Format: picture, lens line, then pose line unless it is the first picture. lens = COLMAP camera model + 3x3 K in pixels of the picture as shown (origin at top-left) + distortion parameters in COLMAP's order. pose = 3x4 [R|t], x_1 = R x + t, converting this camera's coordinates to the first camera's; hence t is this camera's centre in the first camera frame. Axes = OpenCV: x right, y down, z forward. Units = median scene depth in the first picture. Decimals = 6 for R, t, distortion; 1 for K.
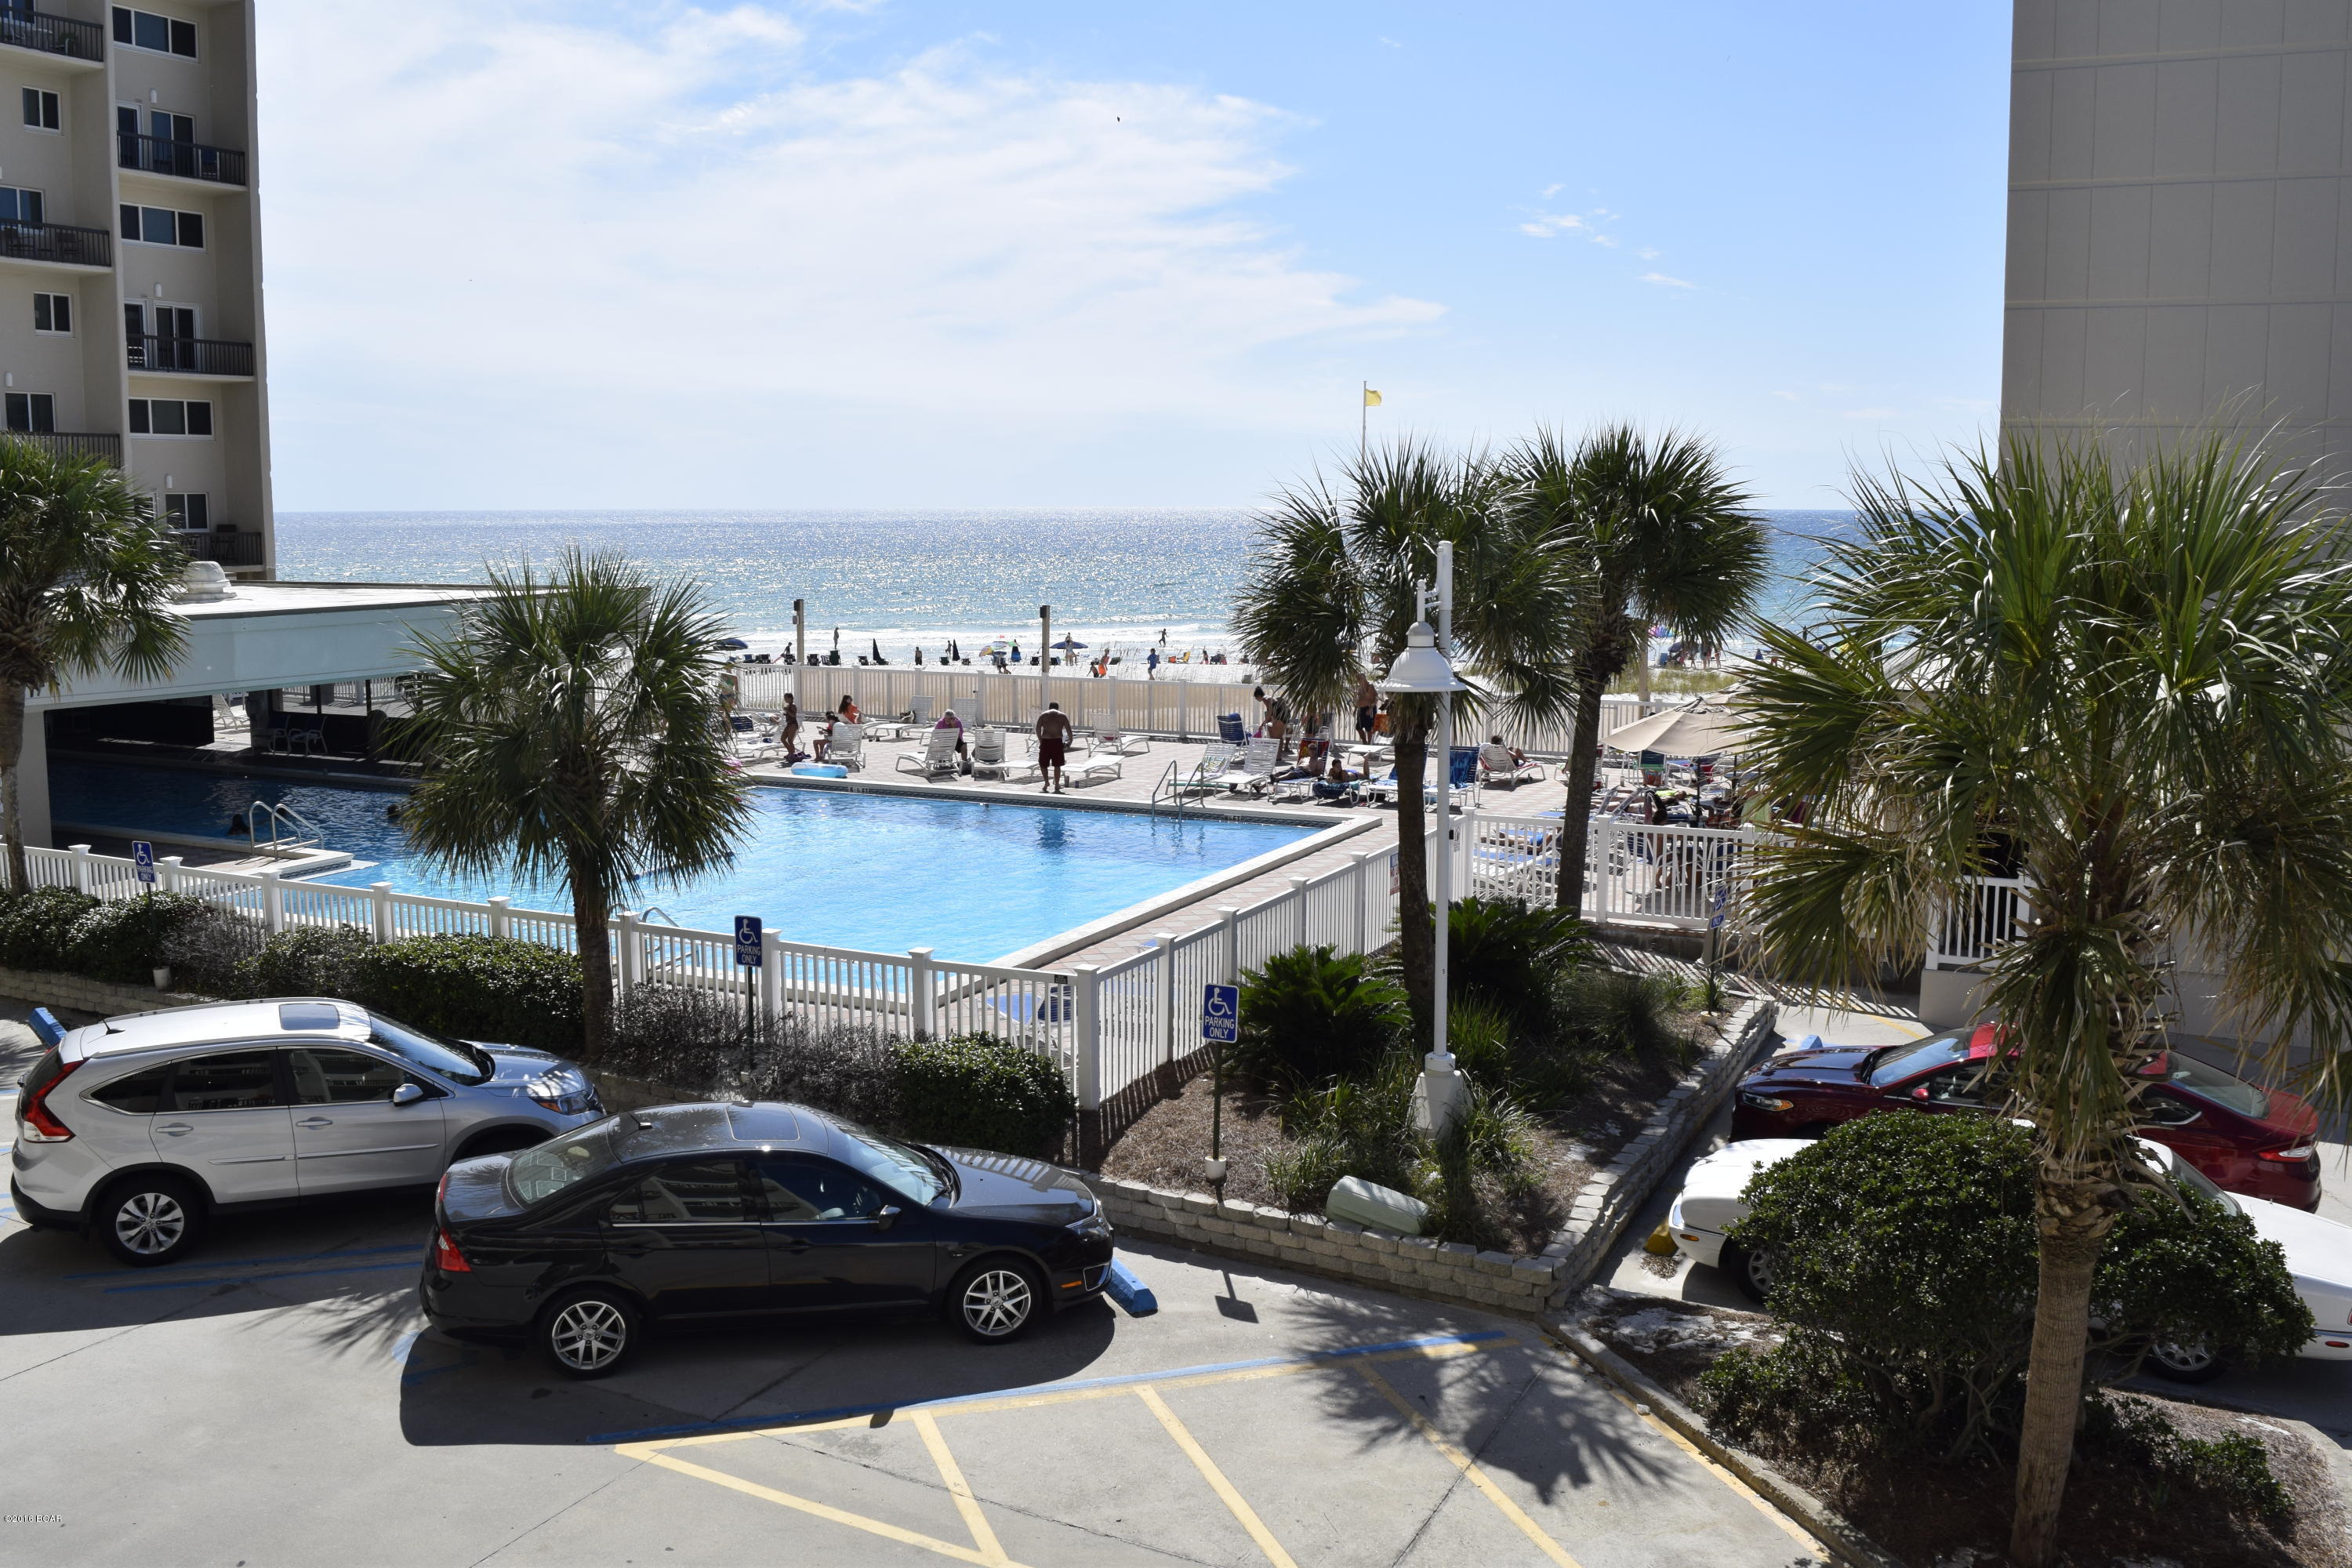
lens RADIAL K [[2009.2, 0, 1176.0], [0, 2009.2, 784.0], [0, 0, 1]] dist [-0.062817, -0.000656]
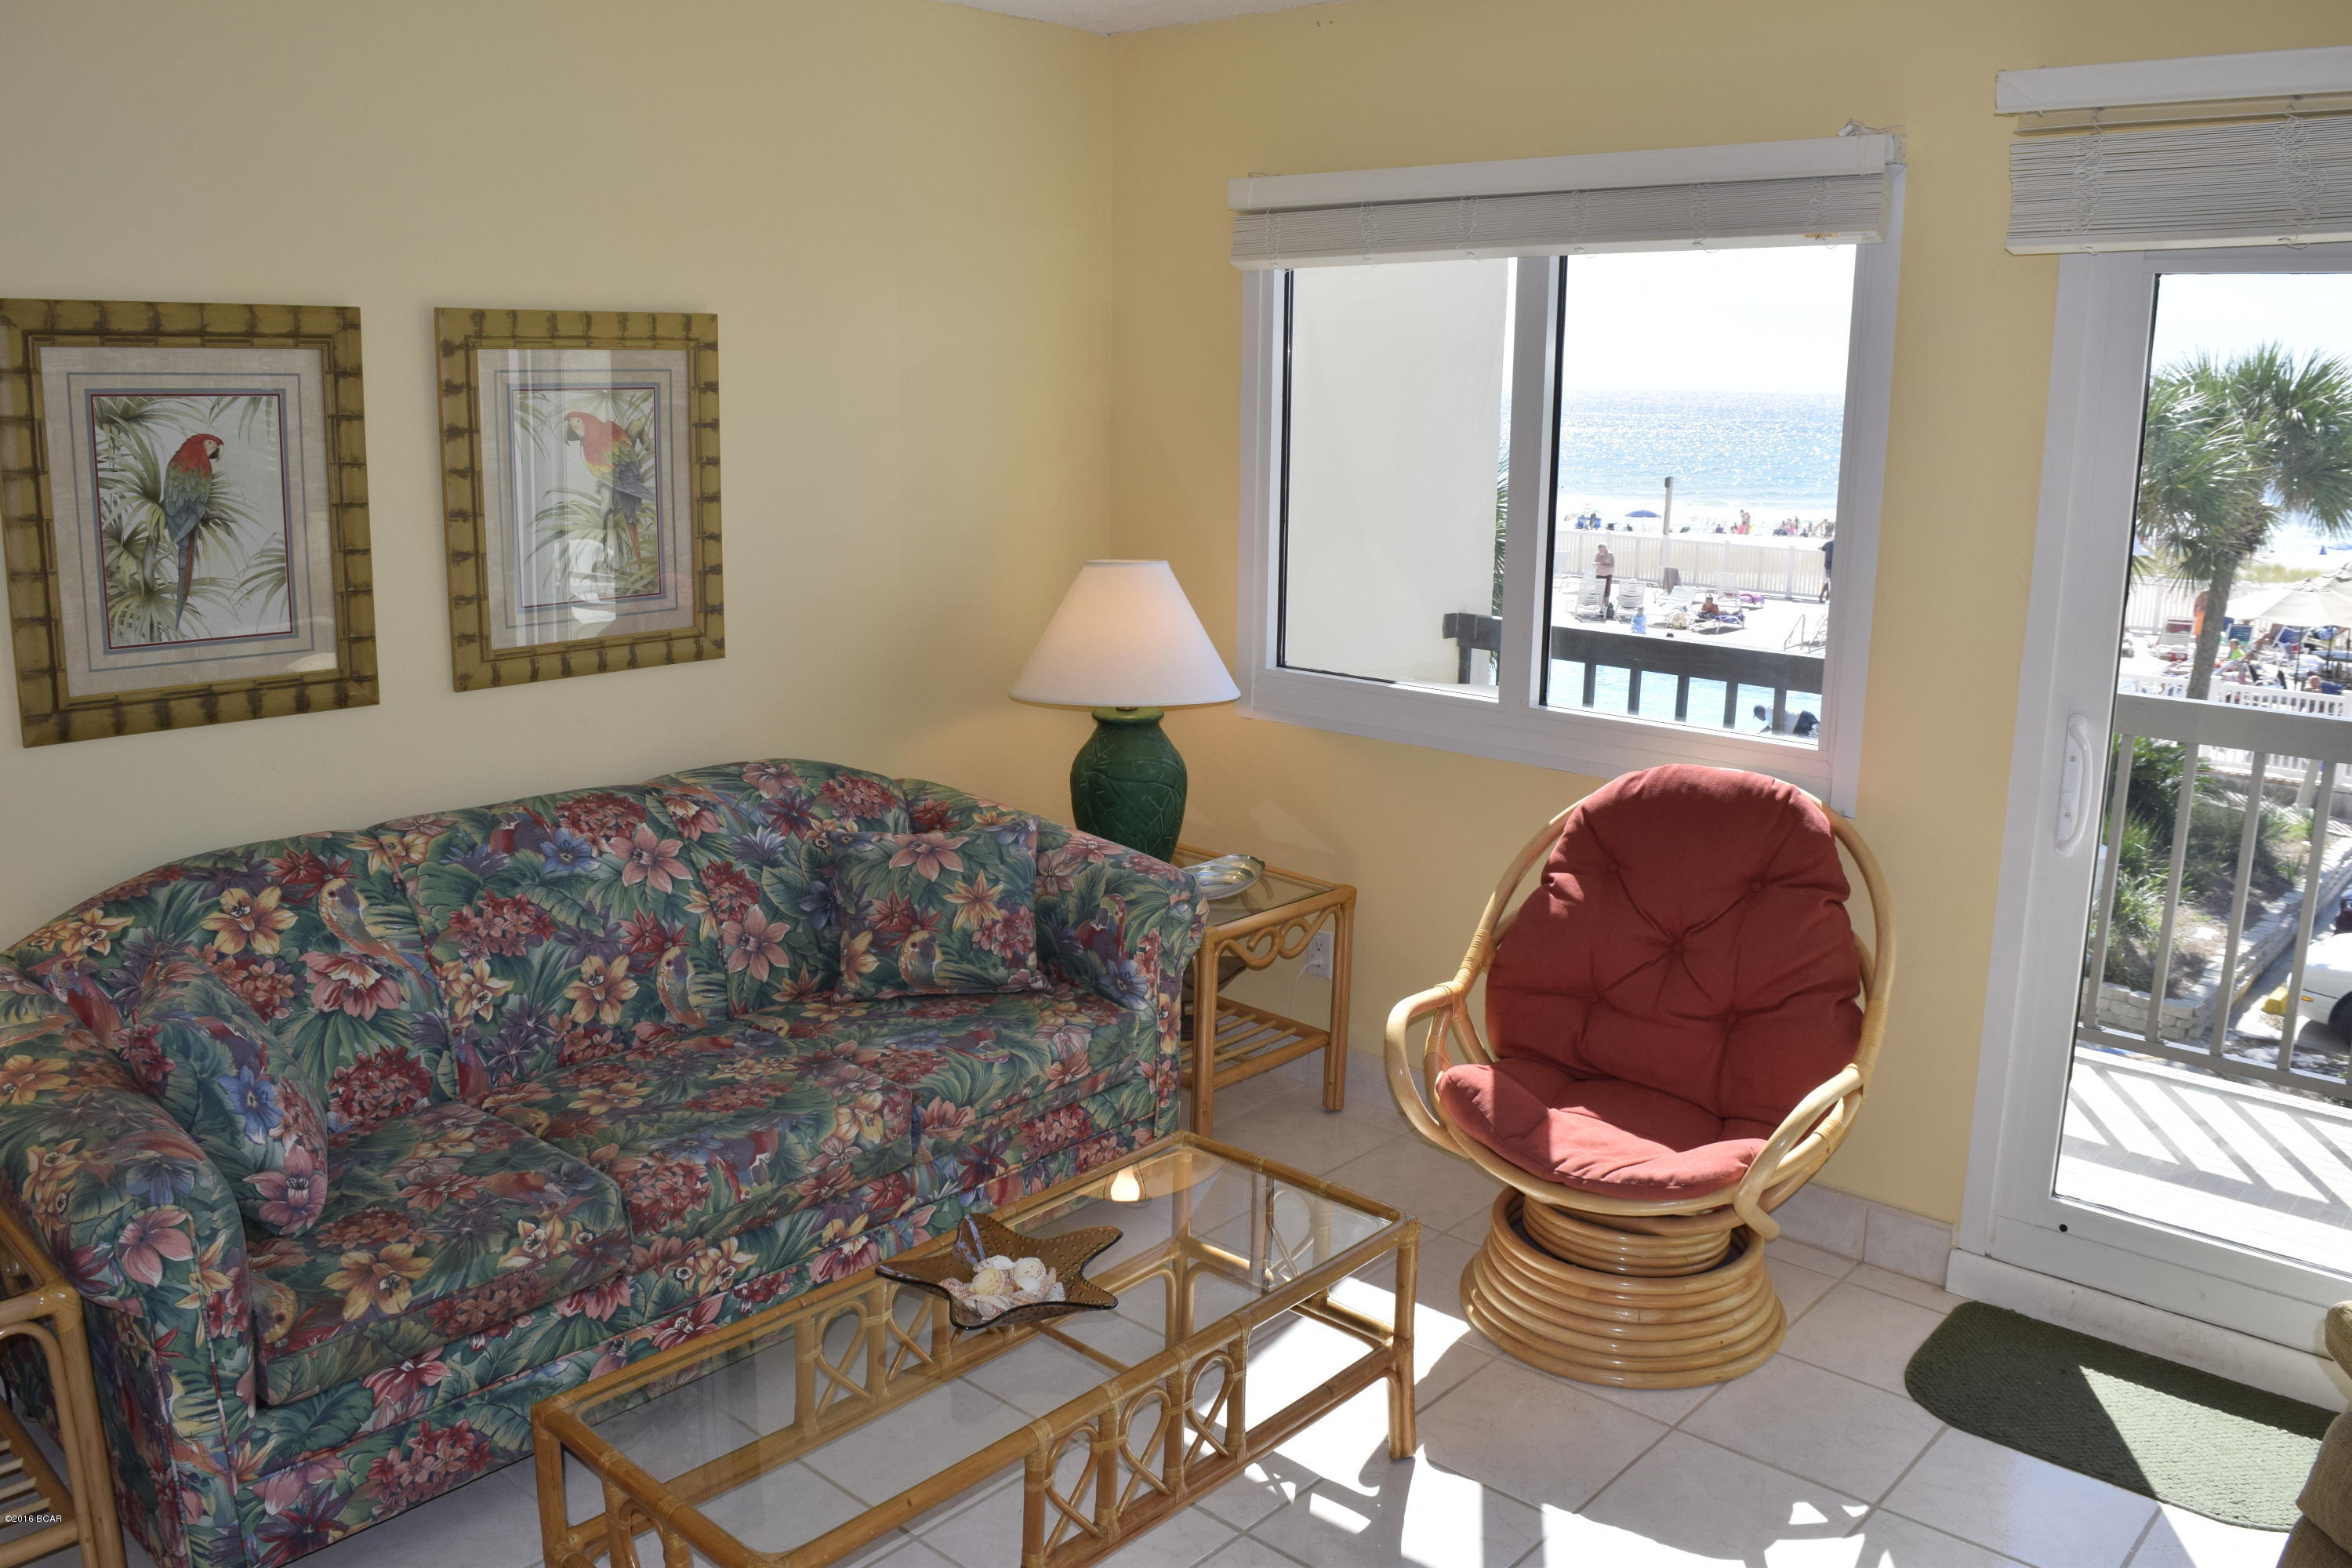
lens RADIAL K [[1852.9, 0, 1173.4], [0, 1852.9, 765.8], [0, 0, 1]] dist [-0.092962, 0.027705]
pose [[0.961721, 0.064925, -0.266227, -0.117327], [-0.046849, 0.996179, 0.073703, 0.026535], [0.269995, -0.058410, 0.961088, -0.229136]]
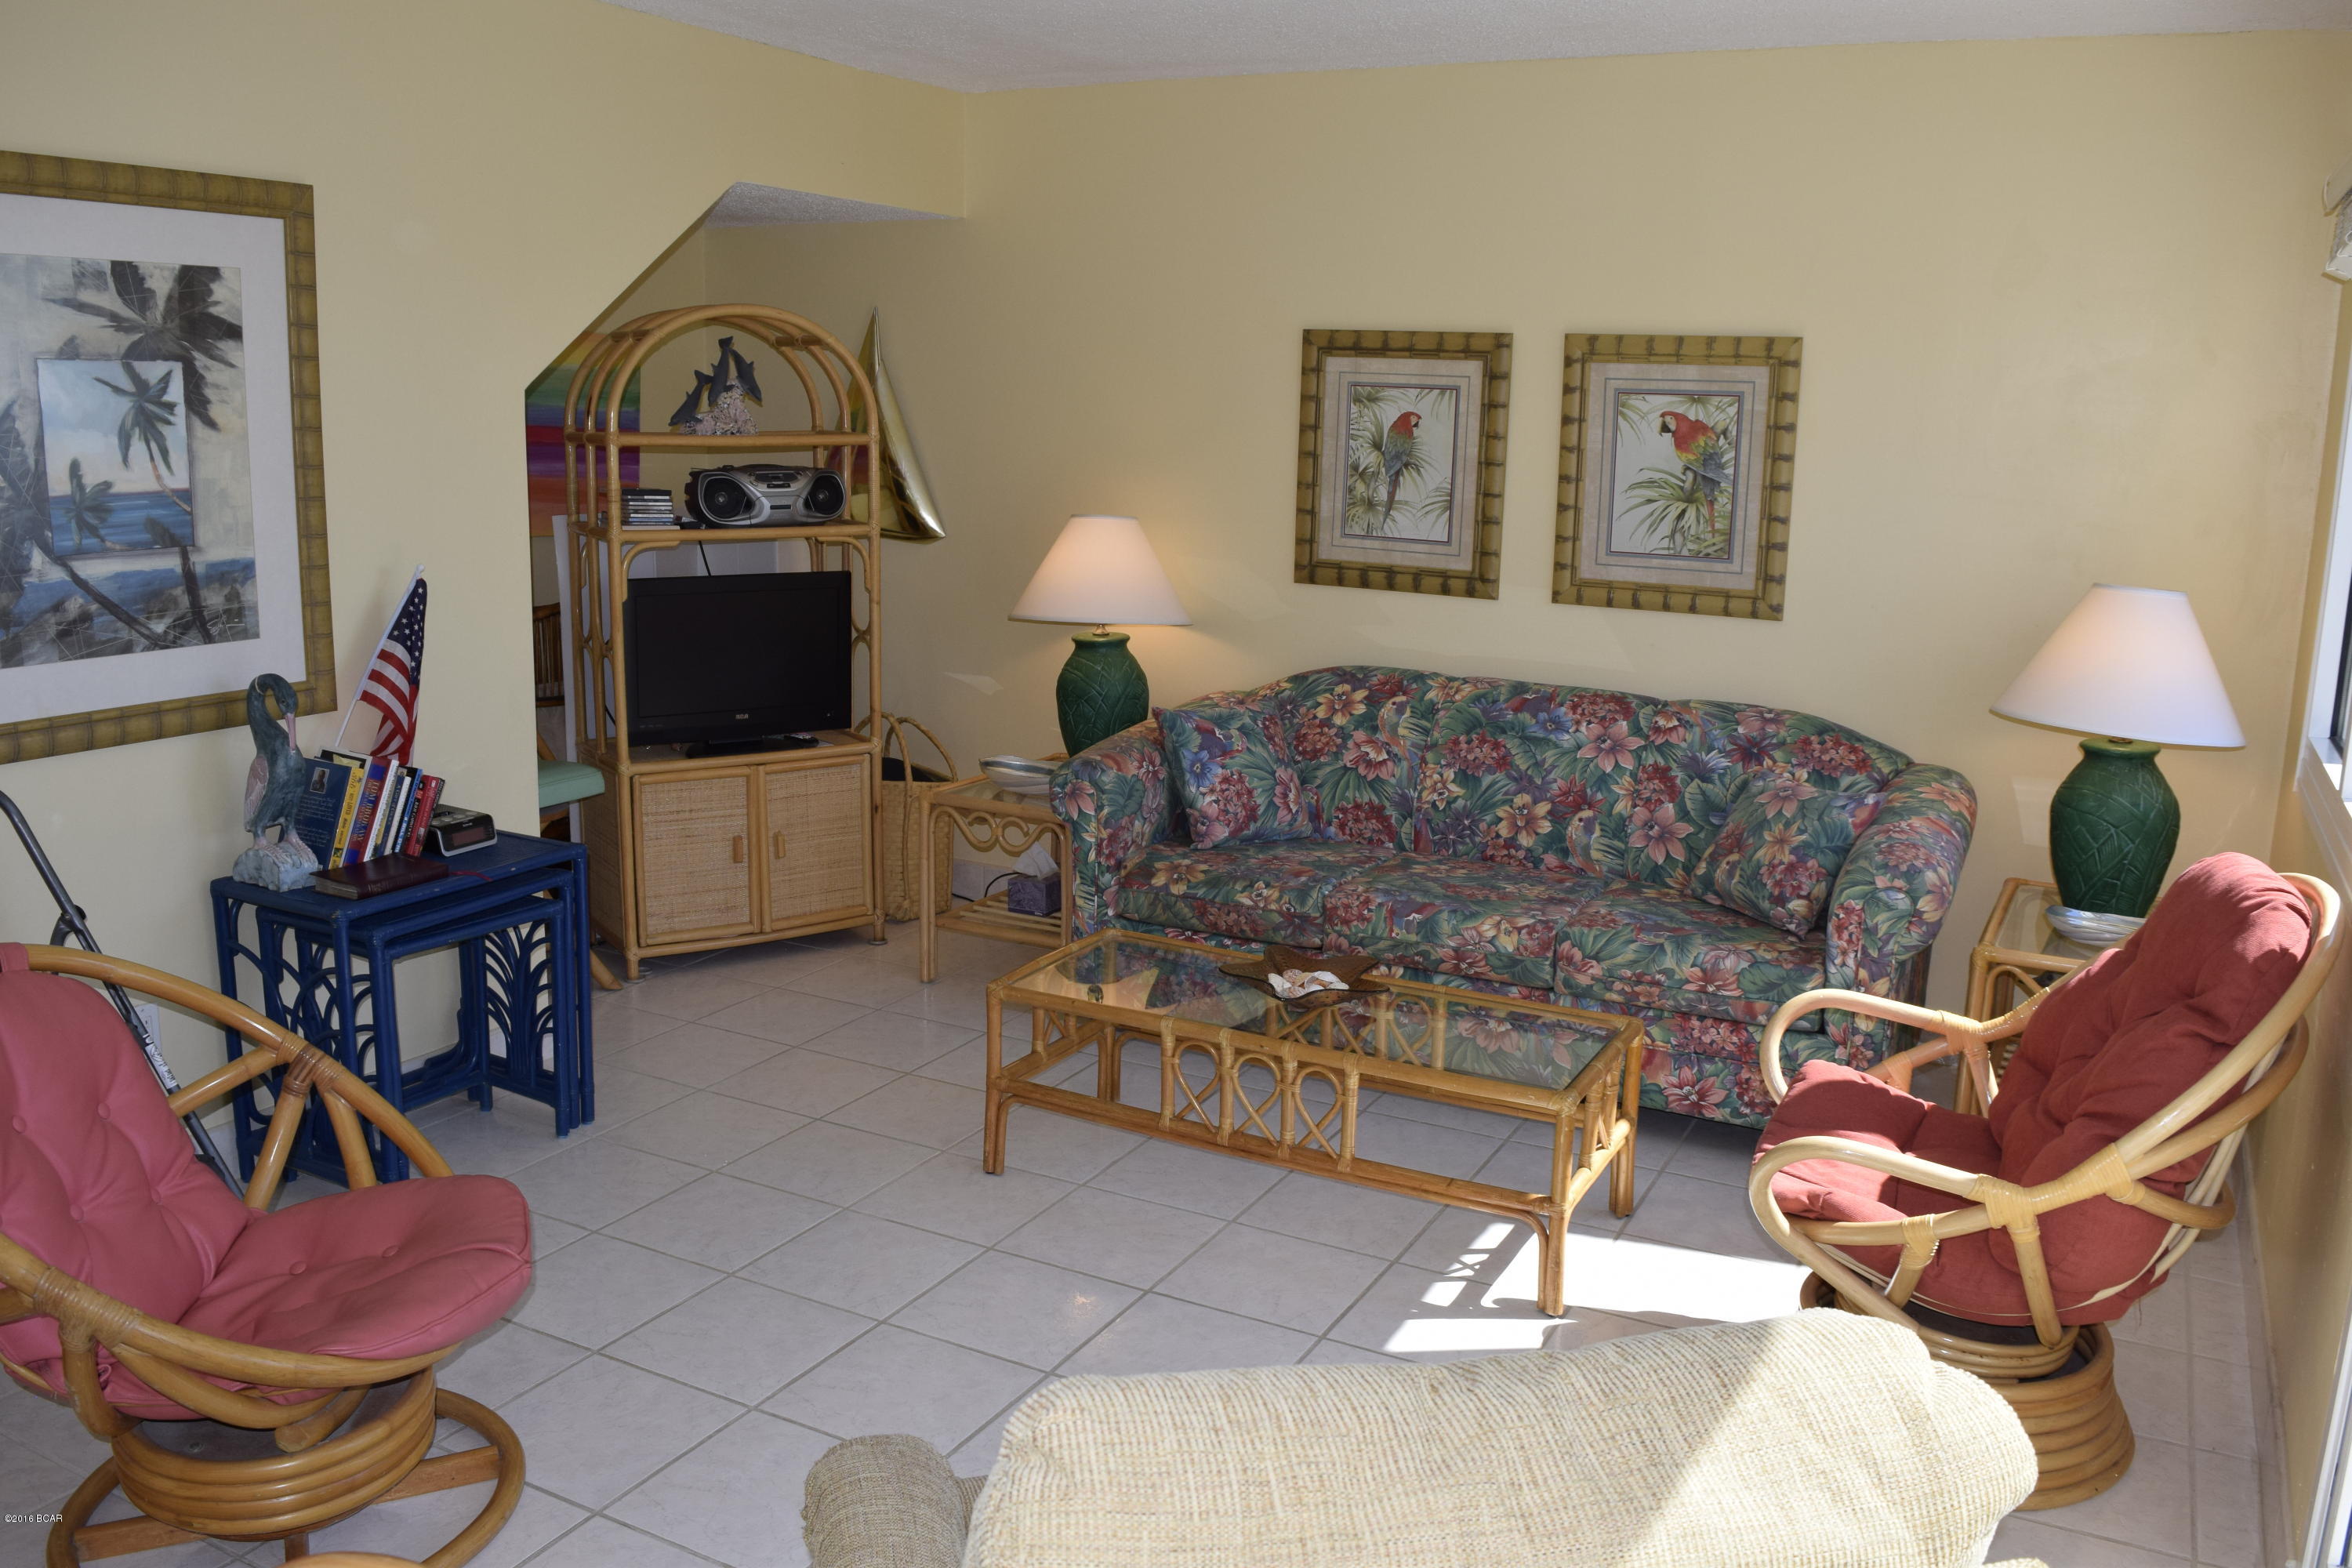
lens RADIAL K [[1852.9, 0, 1173.4], [0, 1852.9, 765.8], [0, 0, 1]] dist [-0.092962, 0.027705]
pose [[-0.025957, 0.190188, -0.981405, 0.033824], [-0.165845, 0.967312, 0.191843, 0.016636], [0.985810, 0.167741, 0.006433, -0.118757]]
